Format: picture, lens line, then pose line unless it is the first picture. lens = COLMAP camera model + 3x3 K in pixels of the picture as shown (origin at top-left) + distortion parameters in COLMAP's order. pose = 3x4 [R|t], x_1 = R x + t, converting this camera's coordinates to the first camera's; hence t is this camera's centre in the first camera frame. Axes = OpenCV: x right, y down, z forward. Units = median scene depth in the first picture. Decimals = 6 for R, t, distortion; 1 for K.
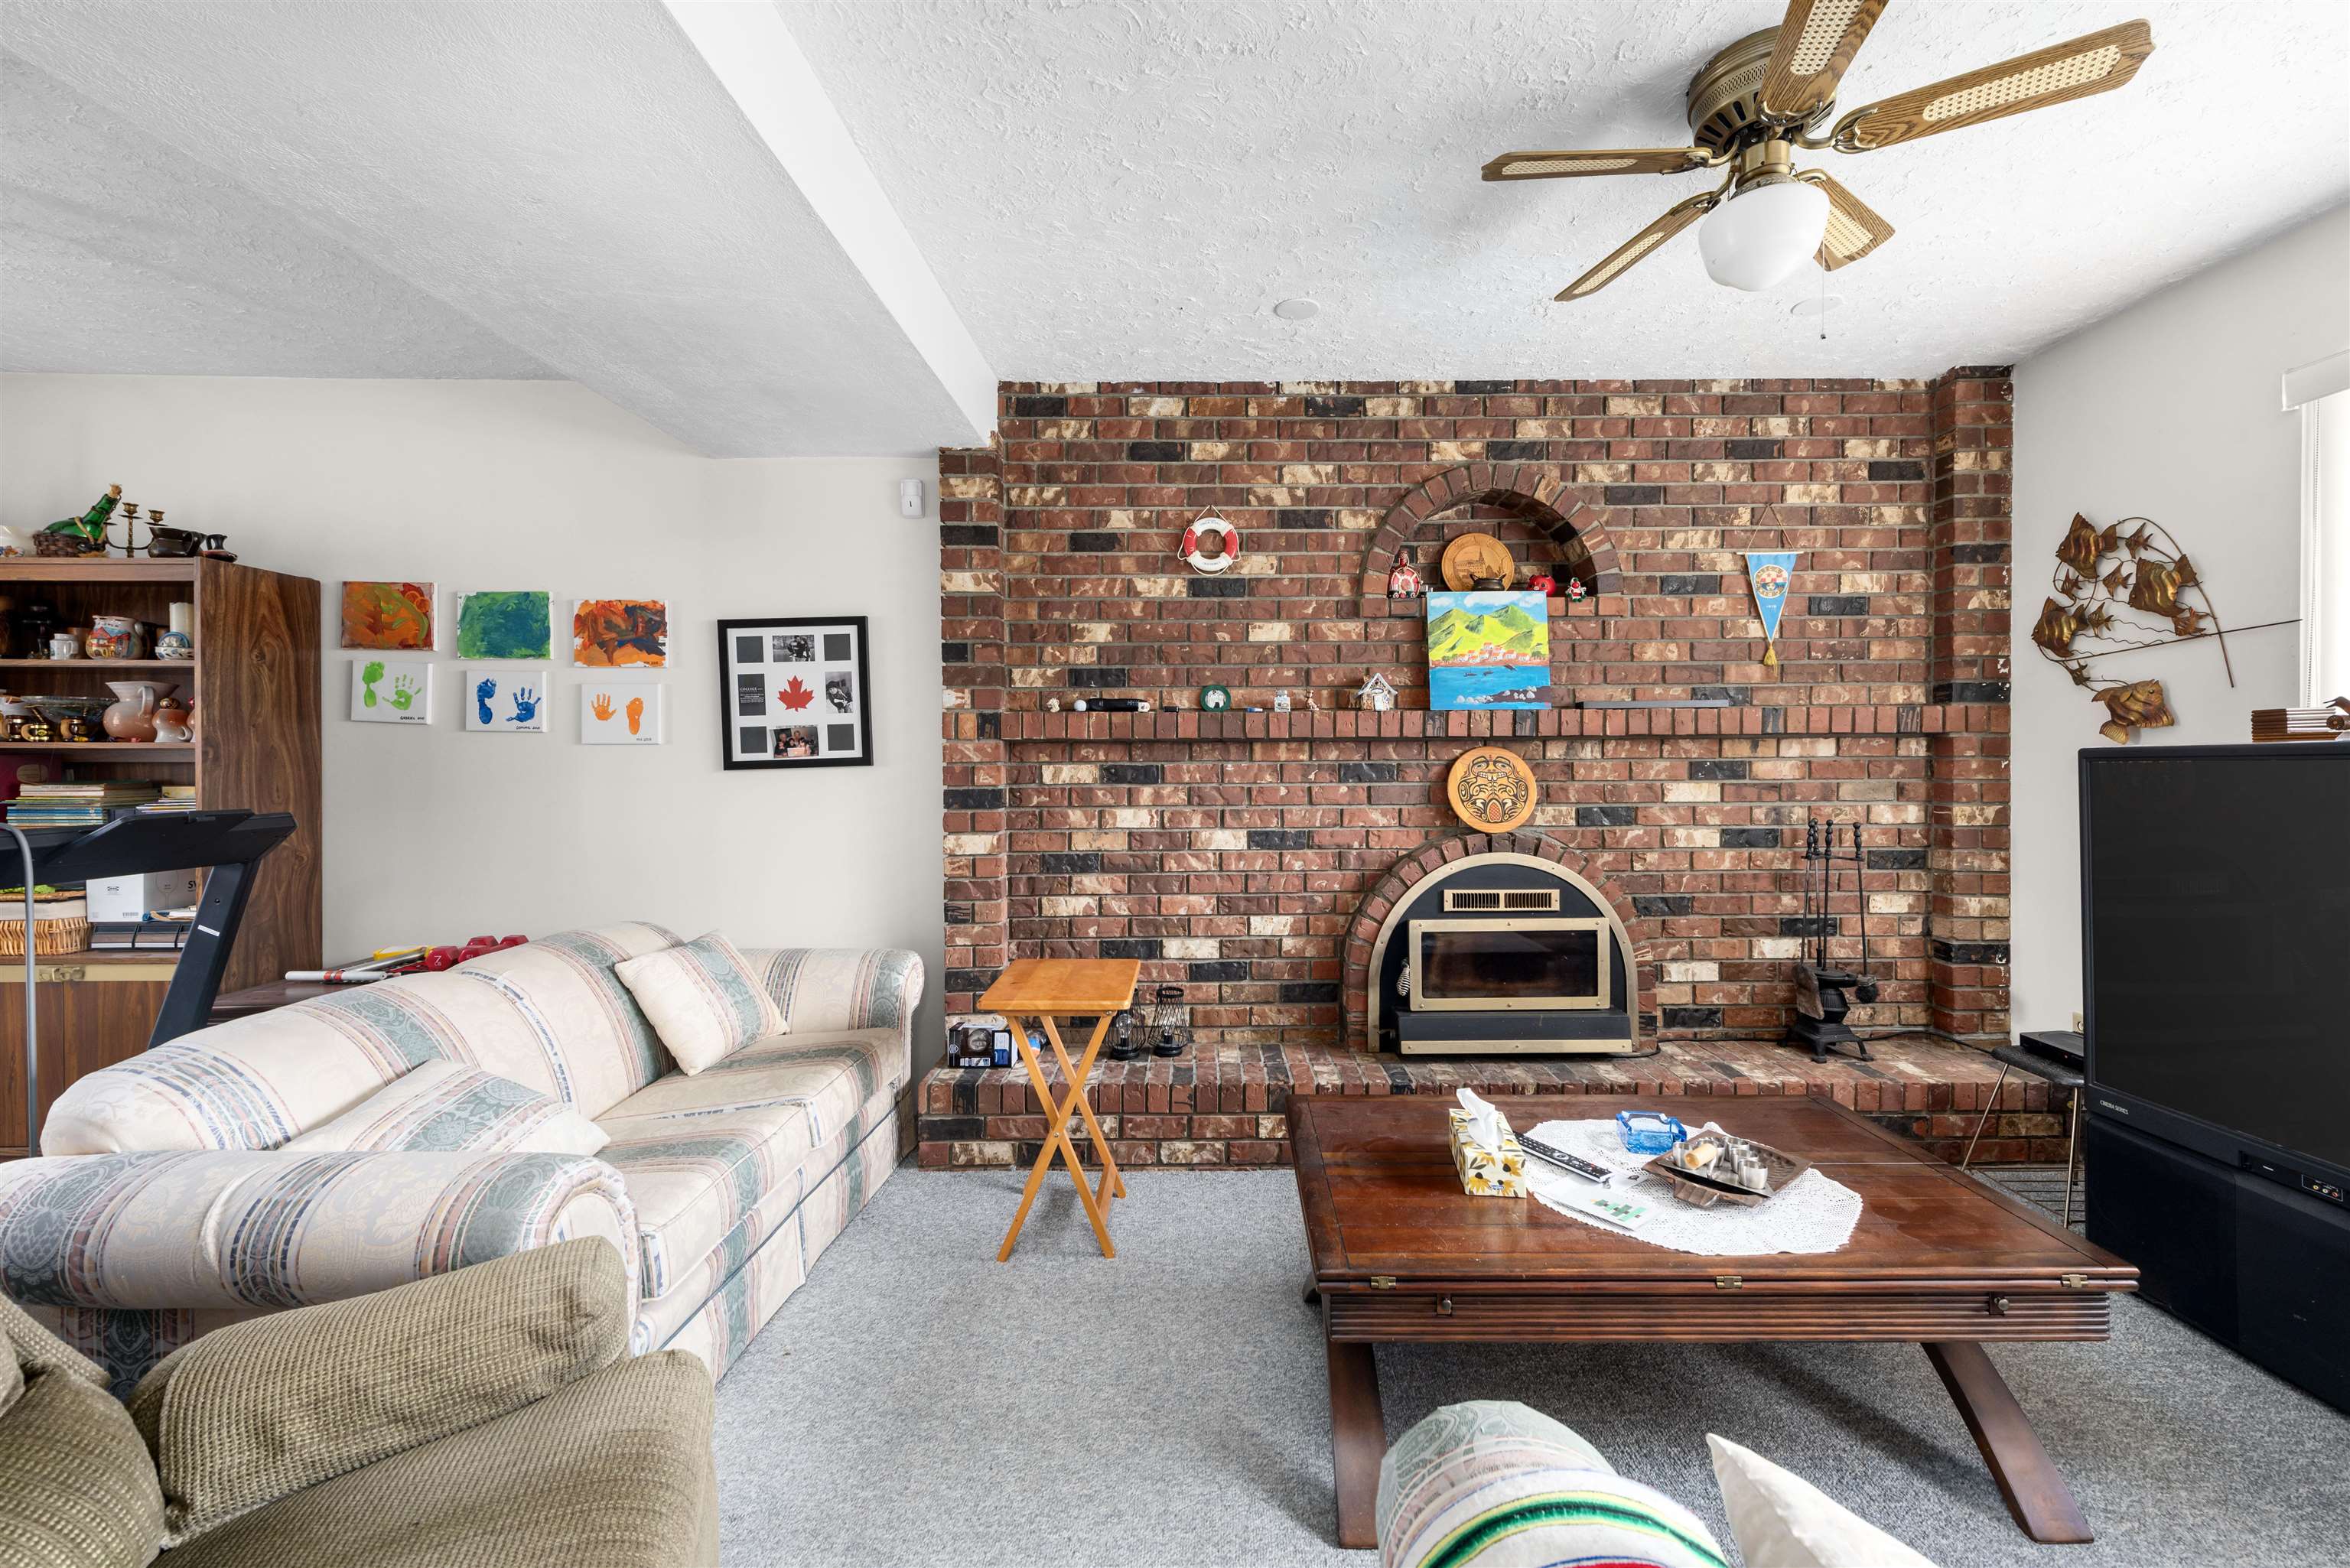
lens RADIAL K [[923.9, 0, 1206.5], [0, 923.9, 780.0], [0, 0, 1]] dist [0.014548, -0.004677]
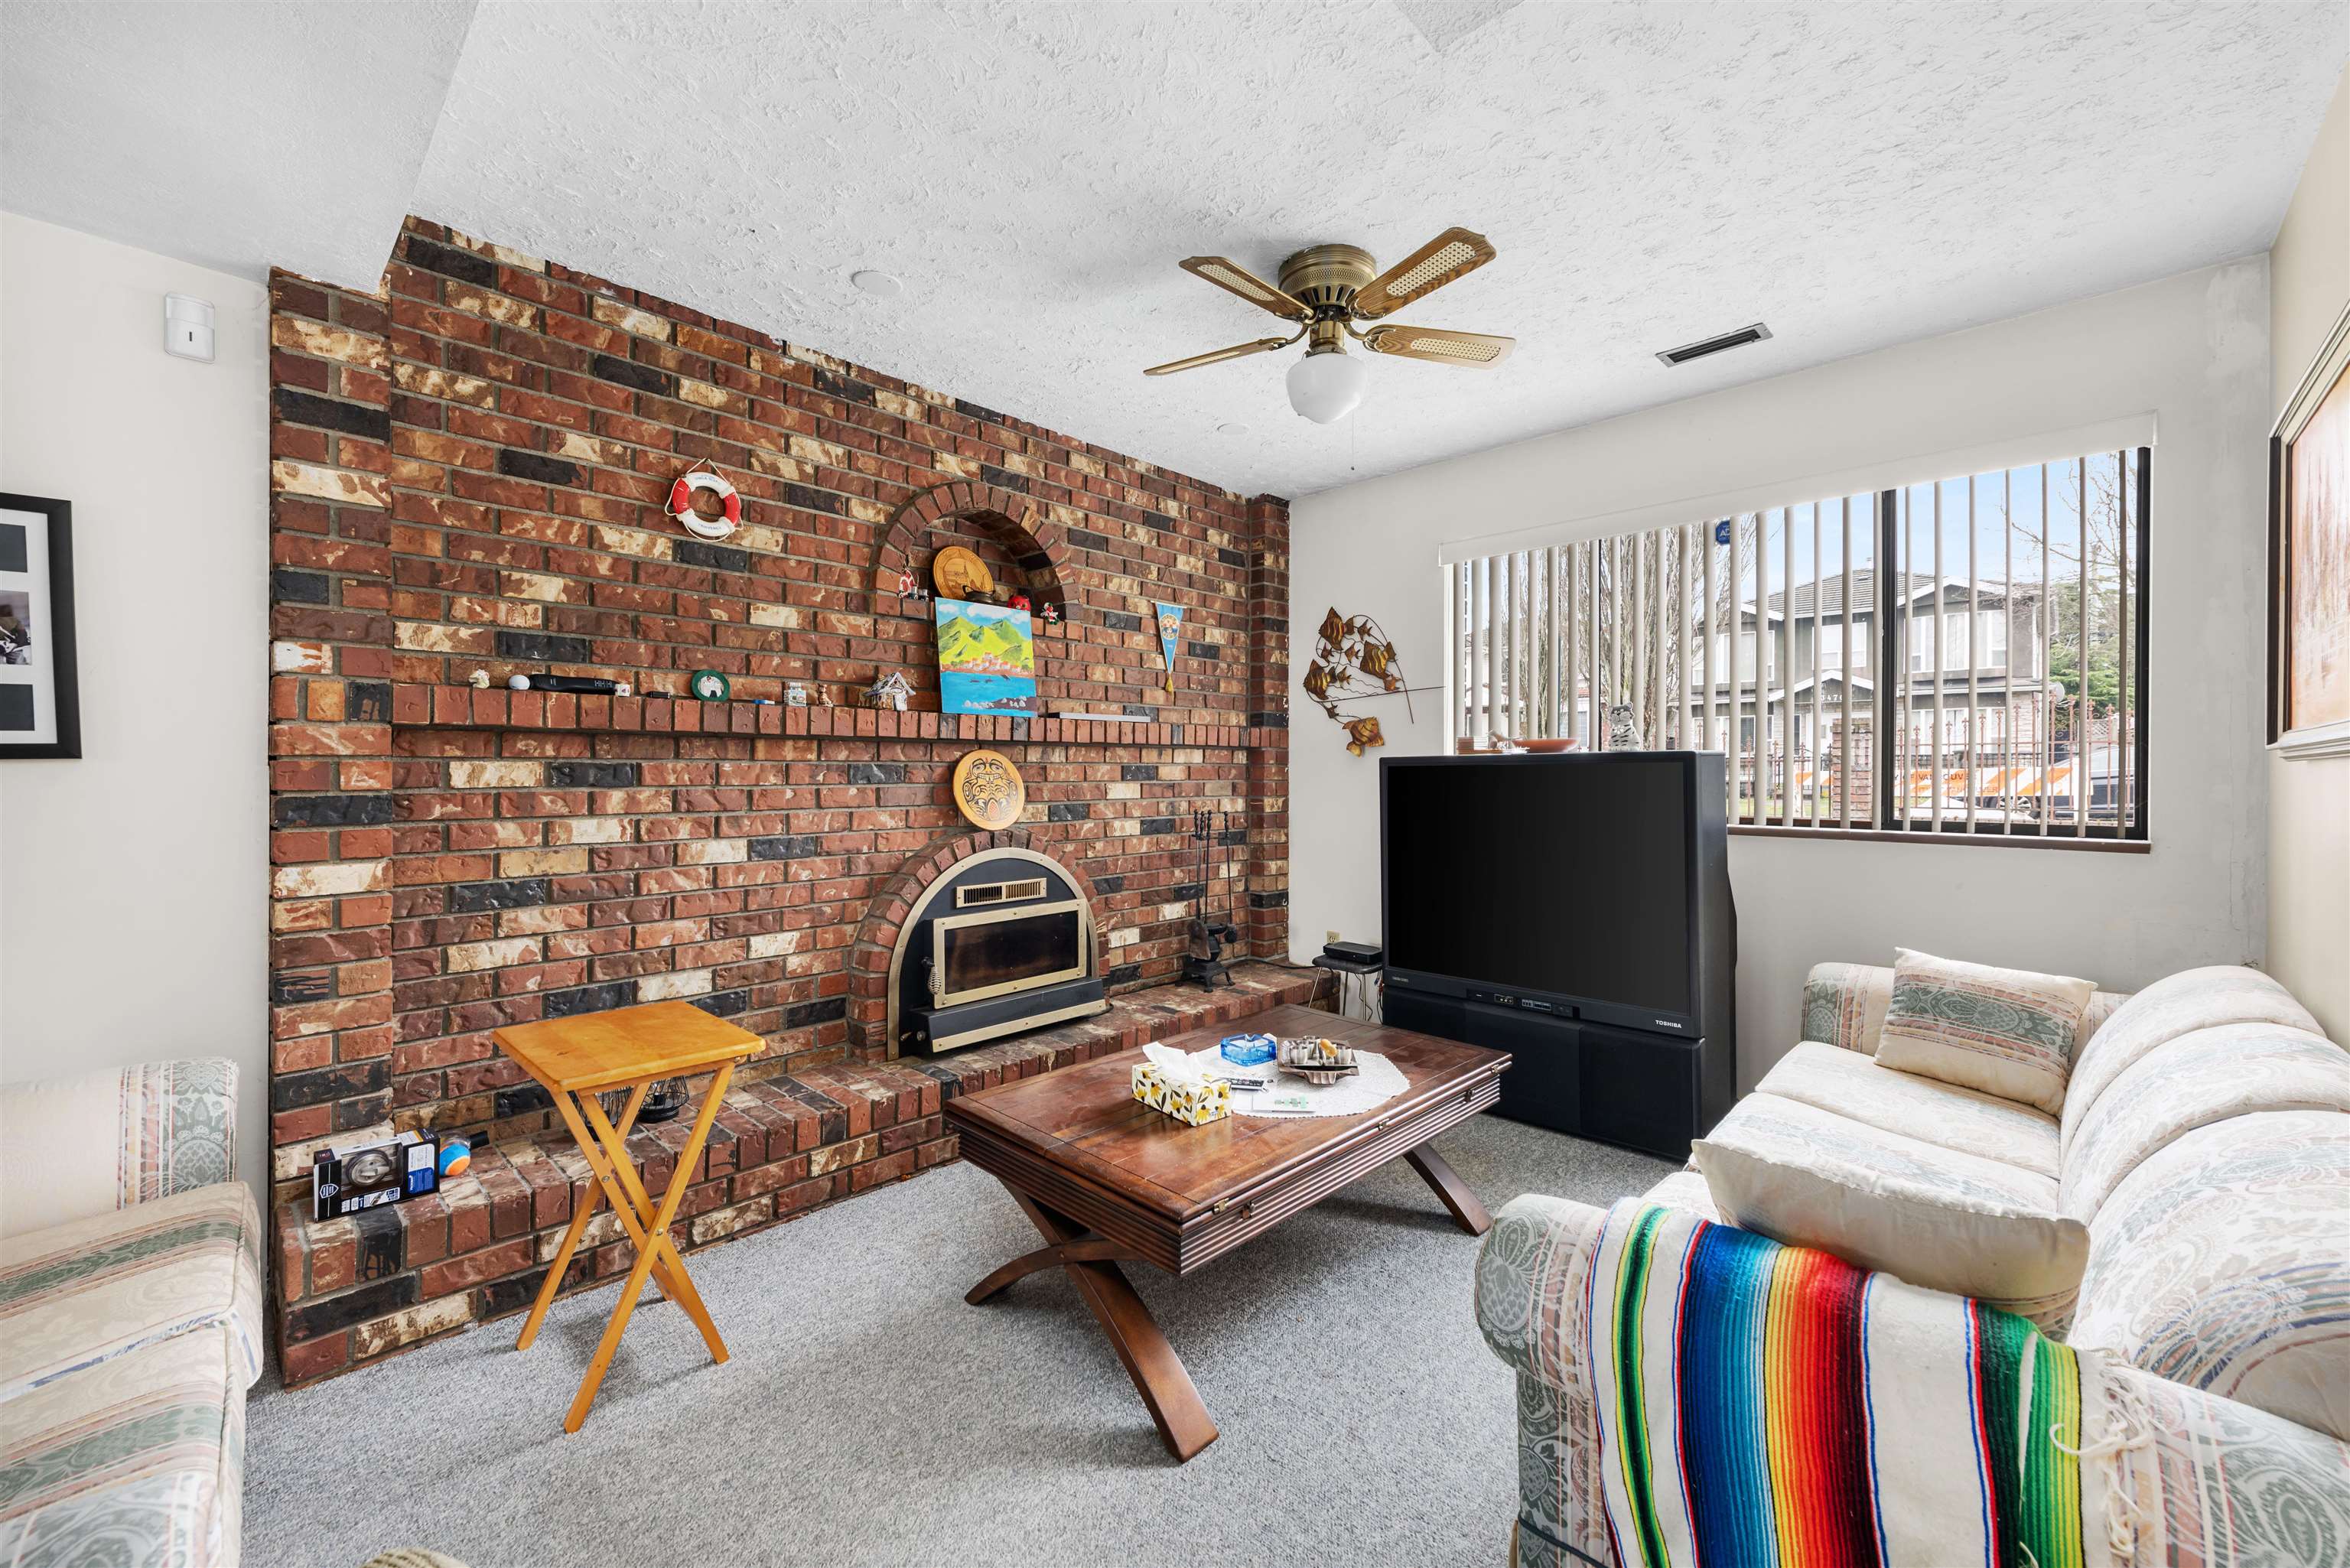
lens RADIAL K [[923.9, 0, 1158.5], [0, 923.9, 781.8], [0, 0, 1]] dist [0.014548, -0.004677]
pose [[0.706567, -0.002066, 0.707643, -0.372043], [0.009288, 0.999937, -0.006355, 0.011588], [-0.707585, 0.011063, 0.706541, 0.128828]]
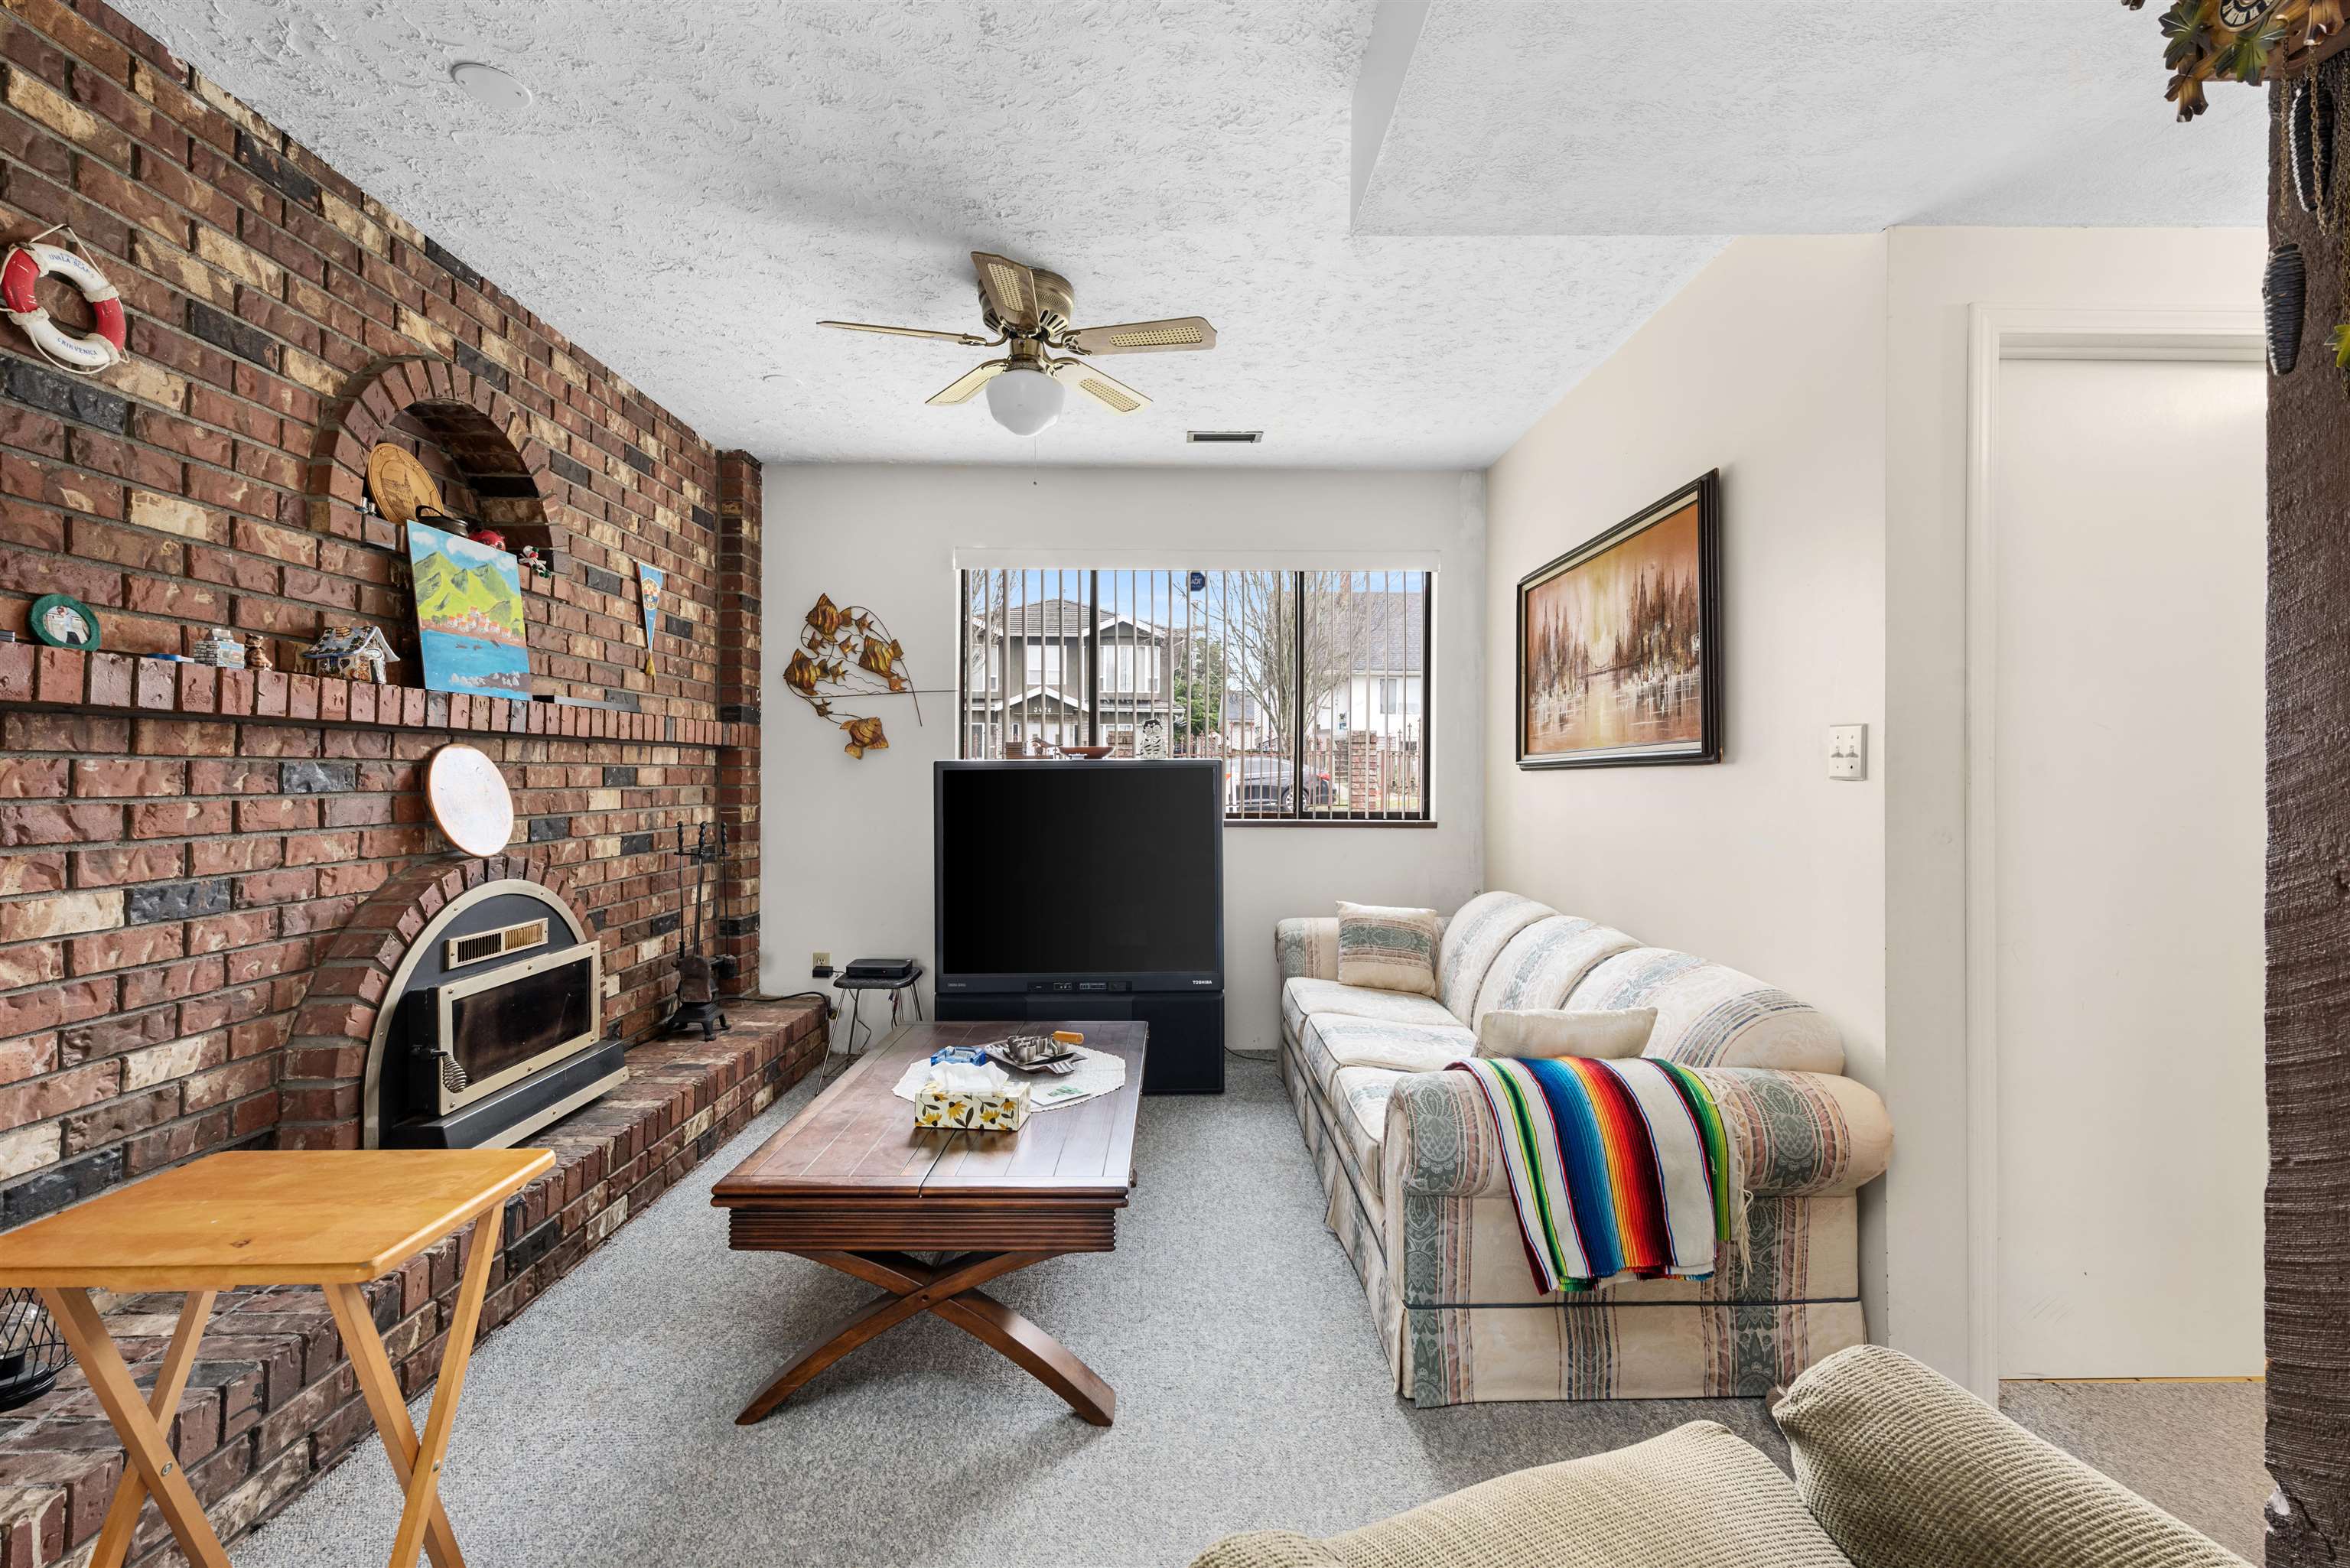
lens RADIAL K [[1039.1, 0, 1168.3], [0, 1039.1, 788.1], [0, 0, 1]] dist [0.004970, -0.003544]
pose [[-0.006026, -0.005825, 0.999965, -0.662502], [0.016692, 0.999843, 0.005925, 0.005632], [-0.999843, 0.016727, -0.005928, 0.520804]]
